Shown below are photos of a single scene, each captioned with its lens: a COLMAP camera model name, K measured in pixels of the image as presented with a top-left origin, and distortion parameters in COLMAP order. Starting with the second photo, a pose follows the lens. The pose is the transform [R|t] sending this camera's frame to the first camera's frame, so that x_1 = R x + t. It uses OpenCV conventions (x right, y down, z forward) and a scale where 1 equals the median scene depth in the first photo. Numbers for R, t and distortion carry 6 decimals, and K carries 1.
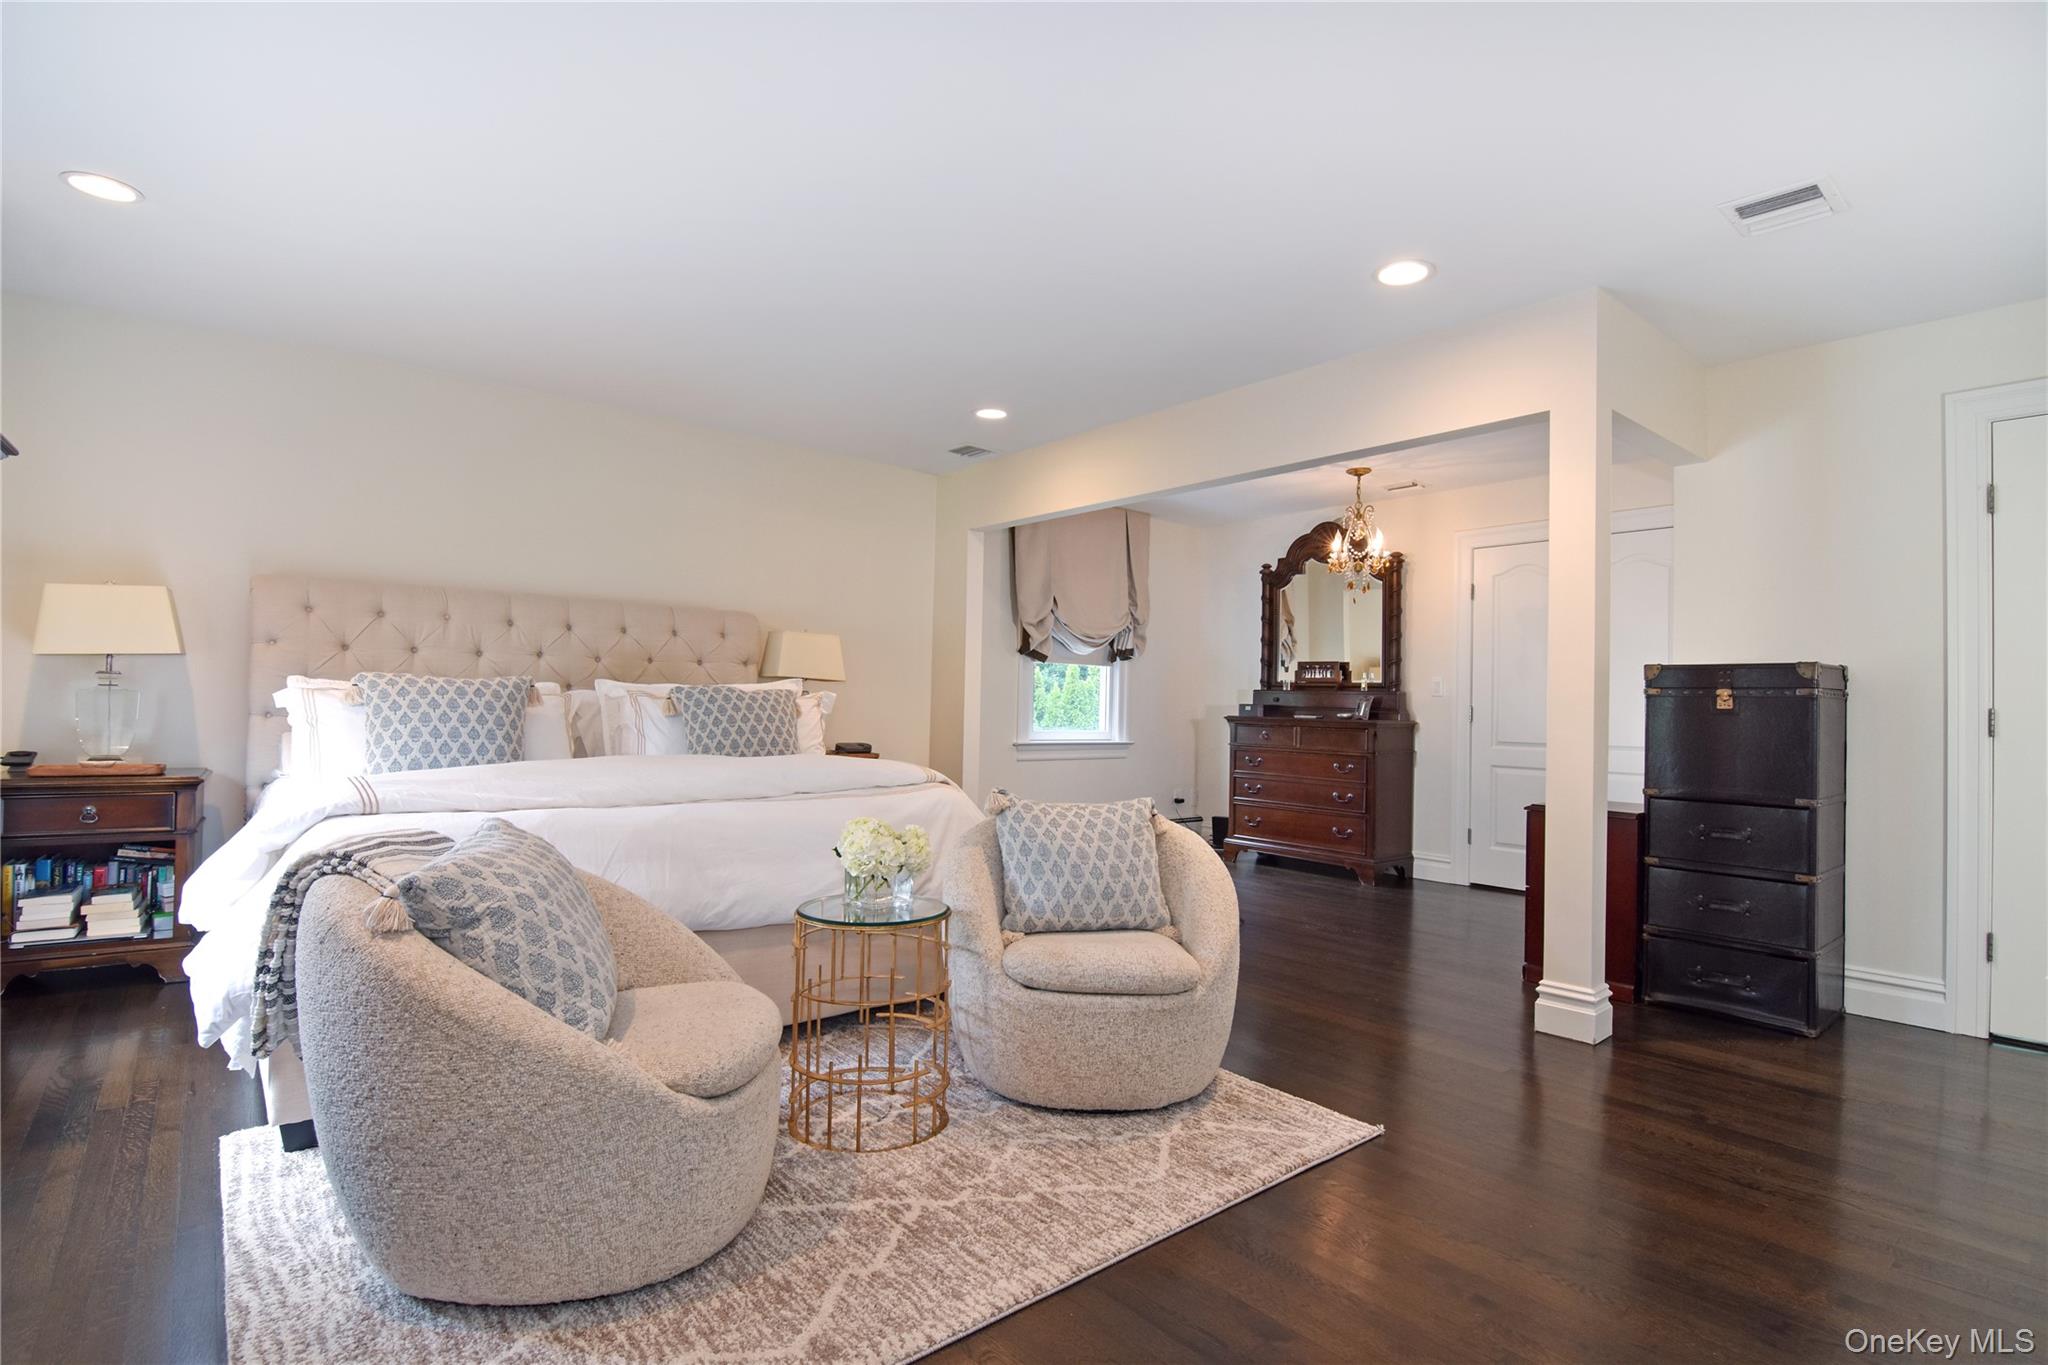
lens RADIAL K [[1020.3, 0, 1008.9], [0, 1020.3, 686.2], [0, 0, 1]] dist [-0.027784, 0.000145]
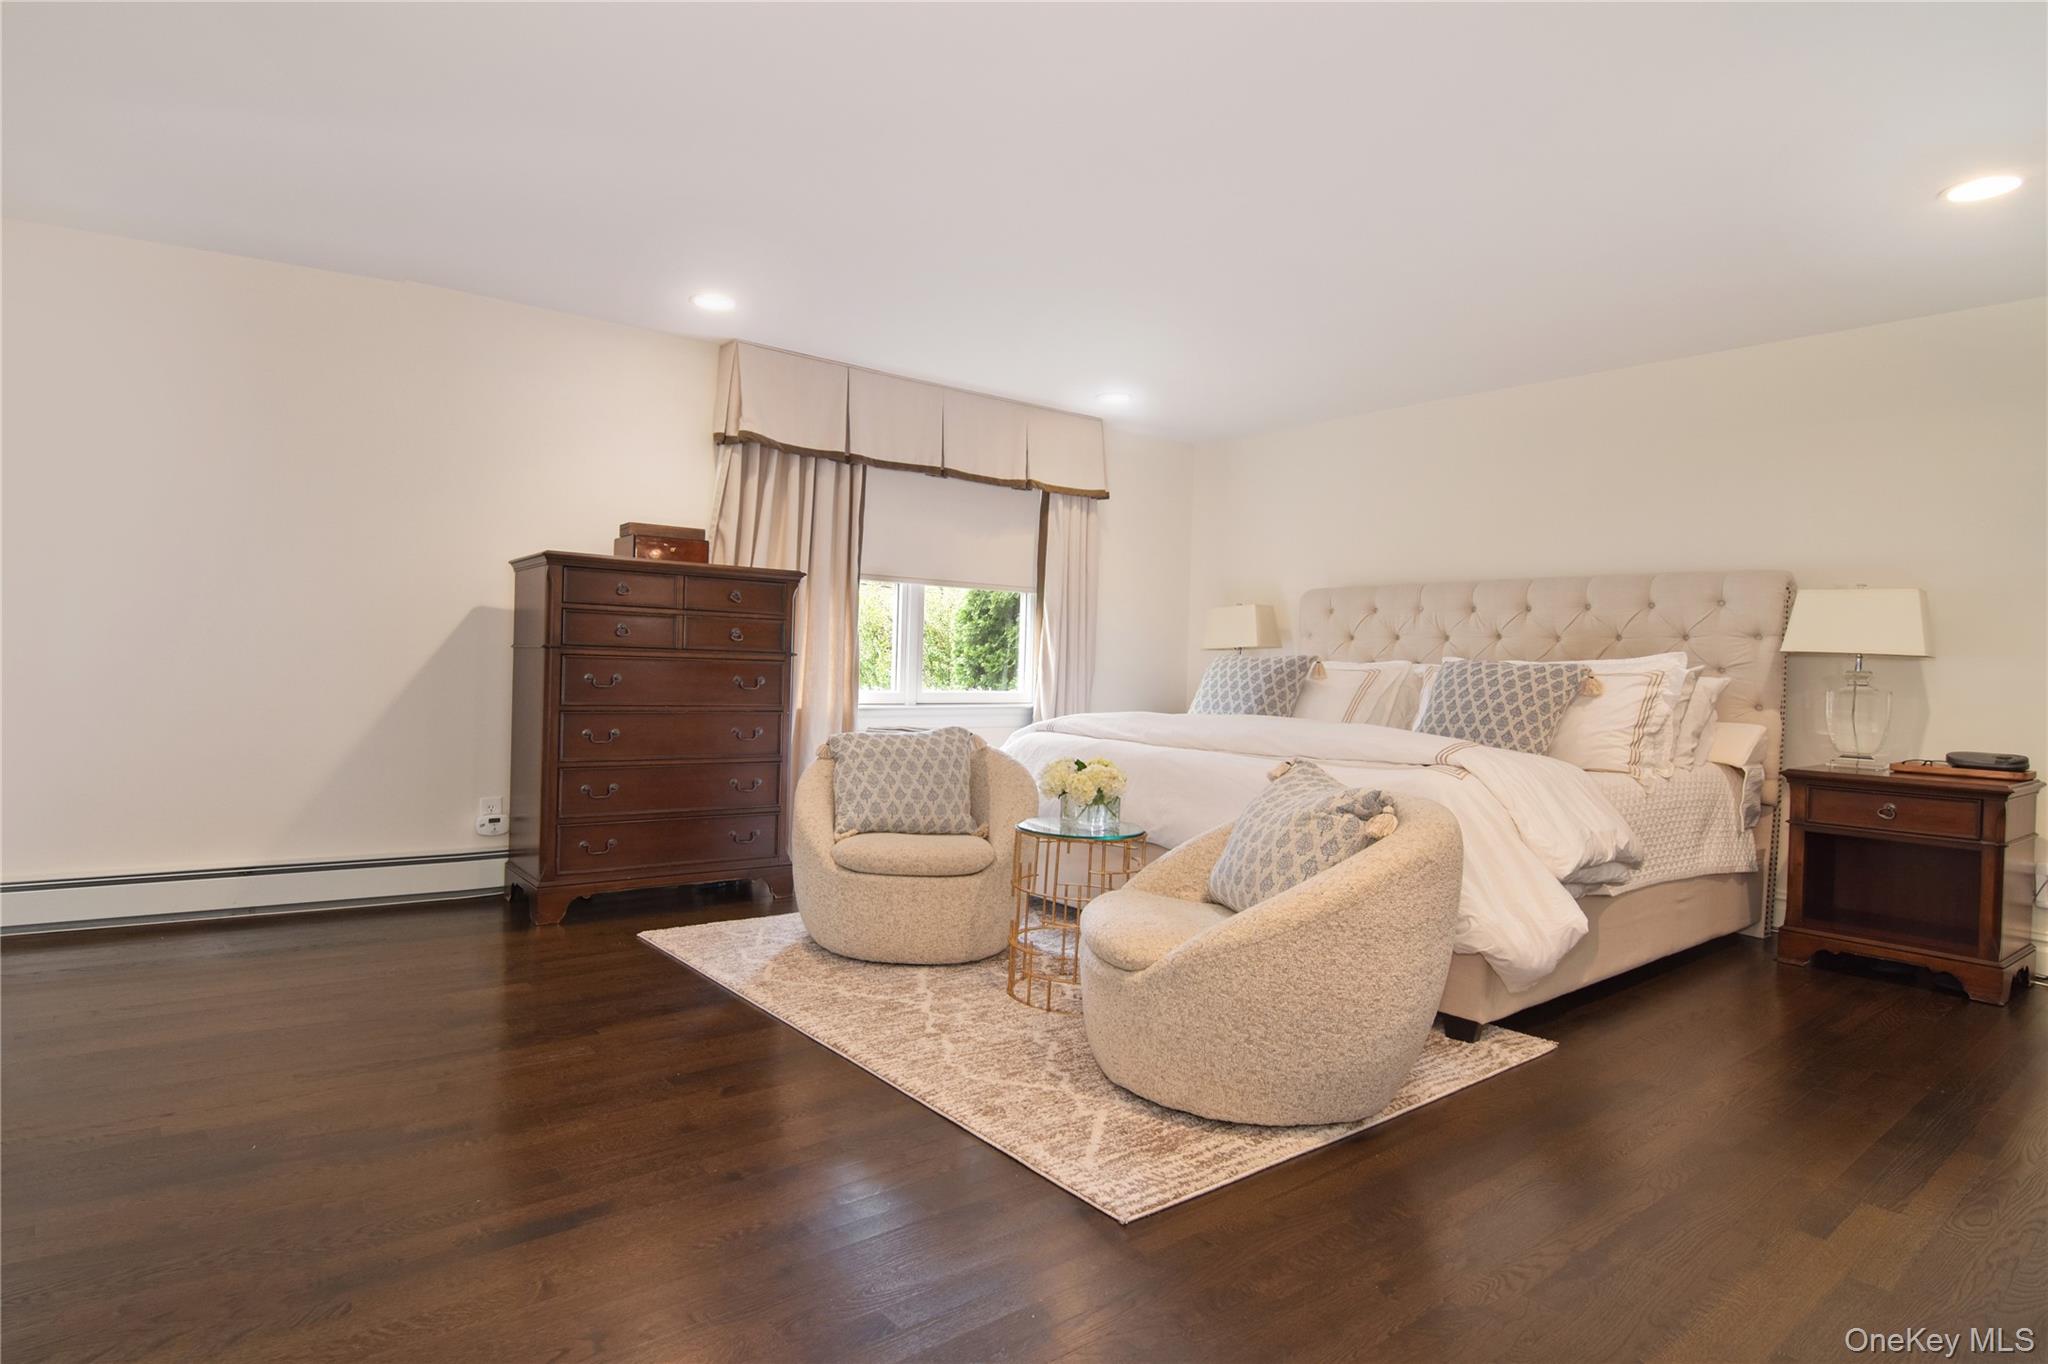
lens RADIAL K [[1020.3, 0, 1008.9], [0, 1020.3, 685.7], [0, 0, 1]] dist [-0.027784, 0.000145]
pose [[-0.002273, 0.000691, -0.999997, 0.900298], [-0.006835, 0.999976, 0.000707, 0.034297], [0.999974, 0.006837, -0.002268, 0.734836]]
